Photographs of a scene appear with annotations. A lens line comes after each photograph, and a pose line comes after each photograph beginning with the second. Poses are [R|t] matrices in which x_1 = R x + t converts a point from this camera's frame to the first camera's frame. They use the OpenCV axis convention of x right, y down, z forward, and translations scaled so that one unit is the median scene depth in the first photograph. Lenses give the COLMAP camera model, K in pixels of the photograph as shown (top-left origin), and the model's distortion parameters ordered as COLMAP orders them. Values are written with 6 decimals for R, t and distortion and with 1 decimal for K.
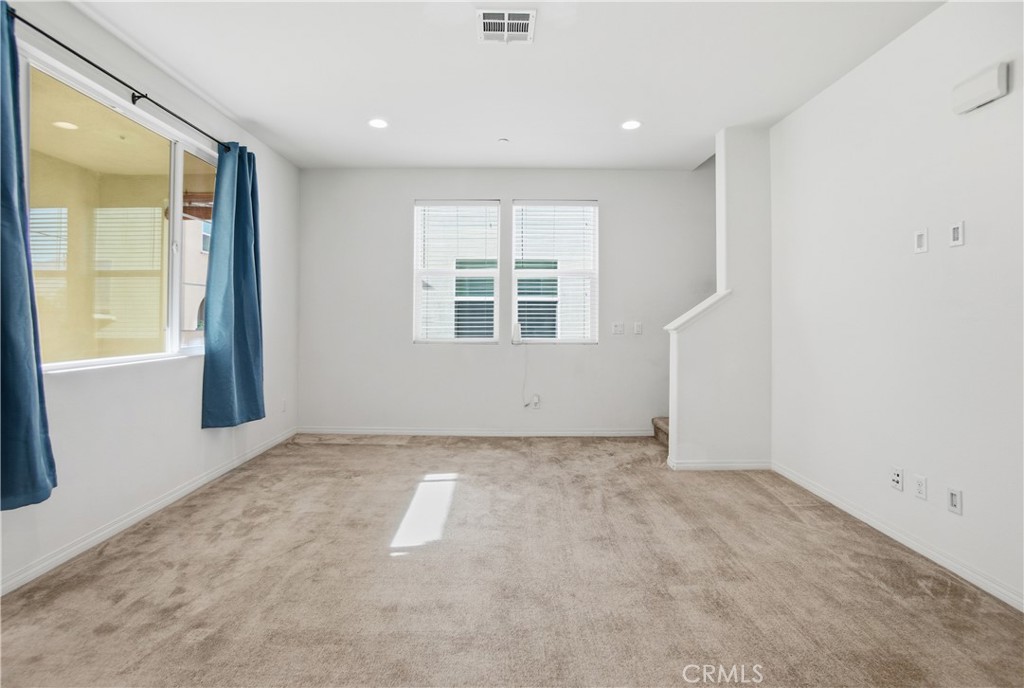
lens RADIAL K [[473.4, 0, 509.3], [0, 473.4, 313.5], [0, 0, 1]] dist [0.001461, 0.001016]
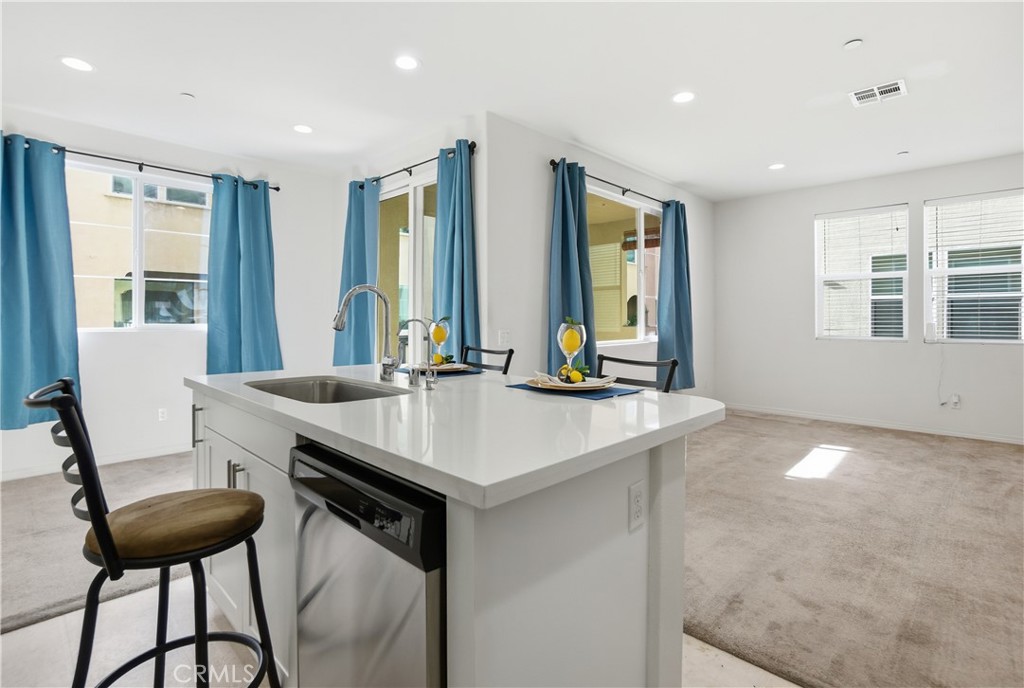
lens RADIAL K [[473.4, 0, 525.7], [0, 473.4, 315.6], [0, 0, 1]] dist [0.001461, 0.001016]
pose [[0.707552, -0.007571, -0.706621, 0.144392], [0.012342, 0.999922, 0.001645, -0.007004], [0.706554, -0.009885, 0.707590, -0.393317]]
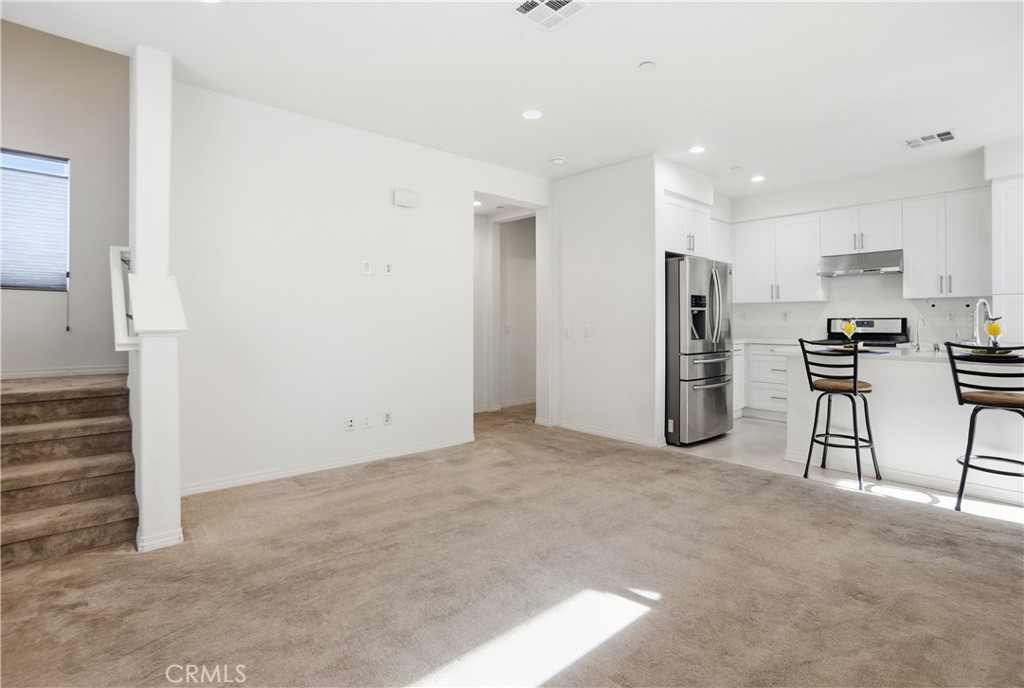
lens RADIAL K [[473.4, 0, 525.0], [0, 473.4, 318.7], [0, 0, 1]] dist [0.001461, 0.001016]
pose [[-0.623933, -0.001624, 0.781476, -0.476367], [-0.010445, 0.999926, -0.006261, 0.018920], [-0.781408, -0.012069, -0.623904, 1.077716]]
